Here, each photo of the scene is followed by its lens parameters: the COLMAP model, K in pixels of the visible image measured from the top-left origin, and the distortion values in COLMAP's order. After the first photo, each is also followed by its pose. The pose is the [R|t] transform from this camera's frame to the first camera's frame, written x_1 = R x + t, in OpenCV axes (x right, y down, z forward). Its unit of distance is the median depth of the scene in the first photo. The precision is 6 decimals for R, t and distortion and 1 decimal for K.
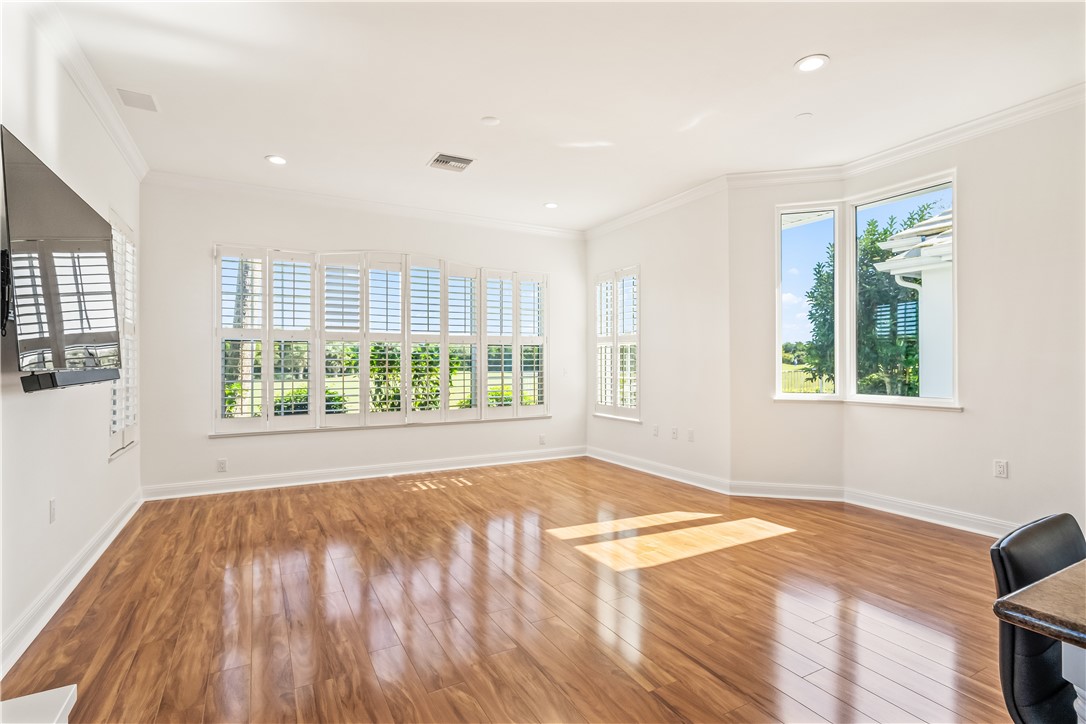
lens RADIAL K [[521.4, 0, 540.3], [0, 521.4, 356.3], [0, 0, 1]] dist [0.001550, -0.001041]
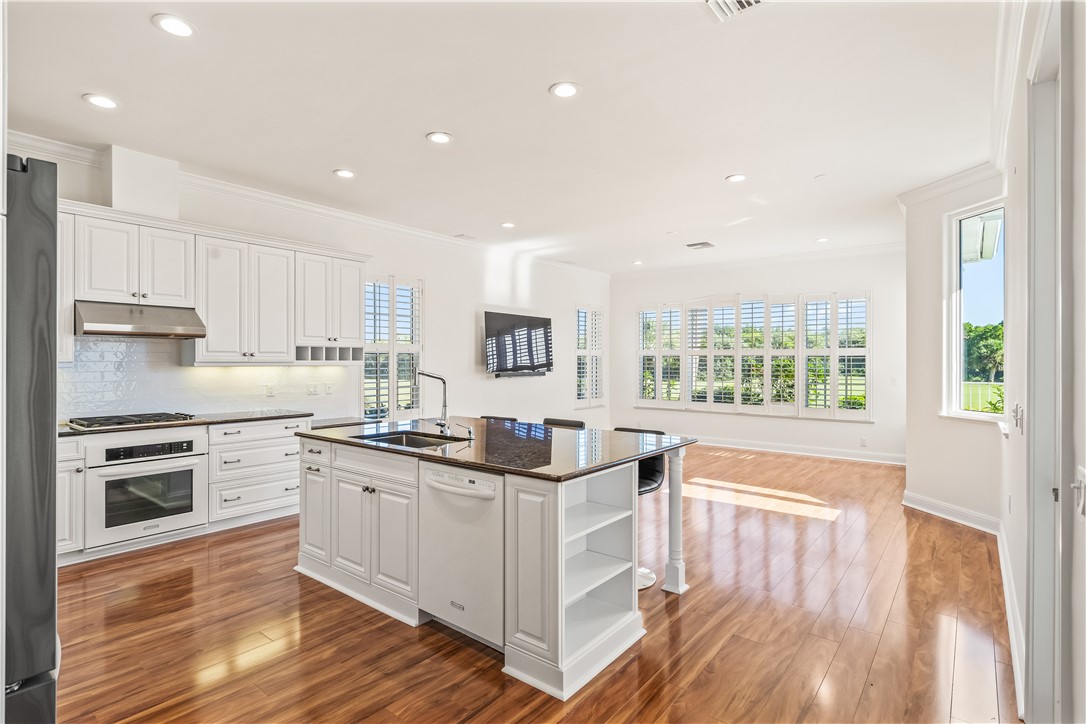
lens RADIAL K [[532.4, 0, 544.1], [0, 532.4, 362.7], [0, 0, 1]] dist [0.001564, 0.000788]
pose [[0.390565, 0.005044, -0.920562, 0.942392], [0.008603, 0.999921, 0.009129, -0.027851], [0.920535, -0.011485, 0.390491, -0.059718]]
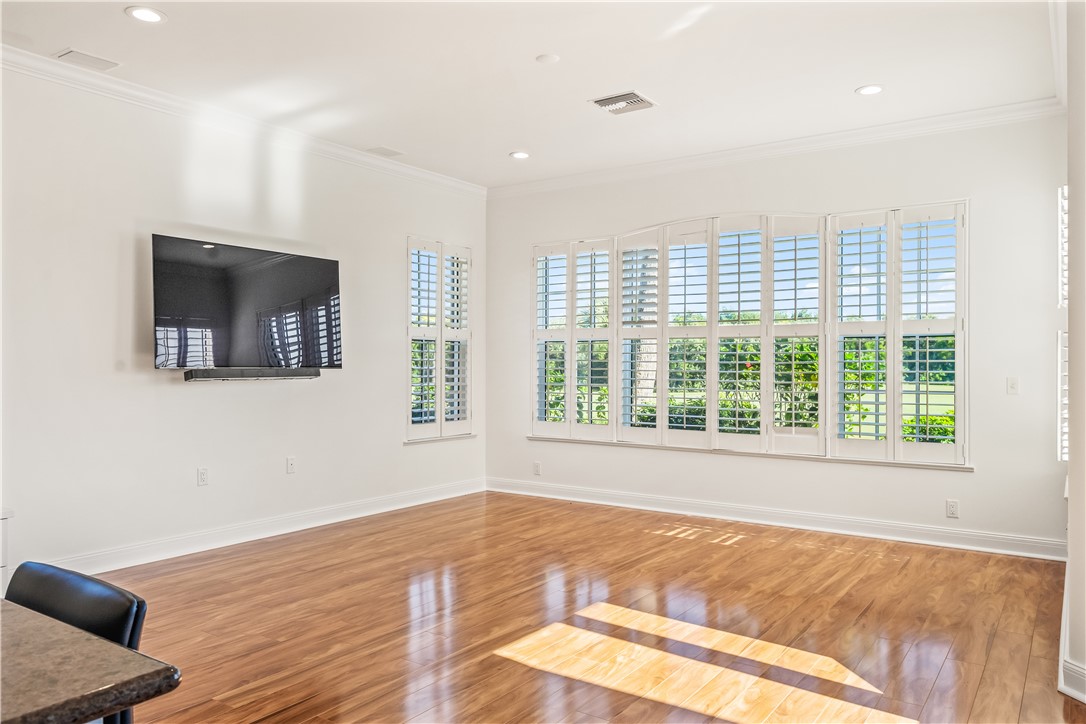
lens RADIAL K [[767.0, 0, 543.8], [0, 767.0, 362.1], [0, 0, 1]] dist [0.001678, -0.001519]
pose [[0.452916, -0.000480, -0.891553, 0.639318], [0.007429, 0.999967, 0.003235, 0.001777], [0.891522, -0.008088, 0.452905, 0.324117]]
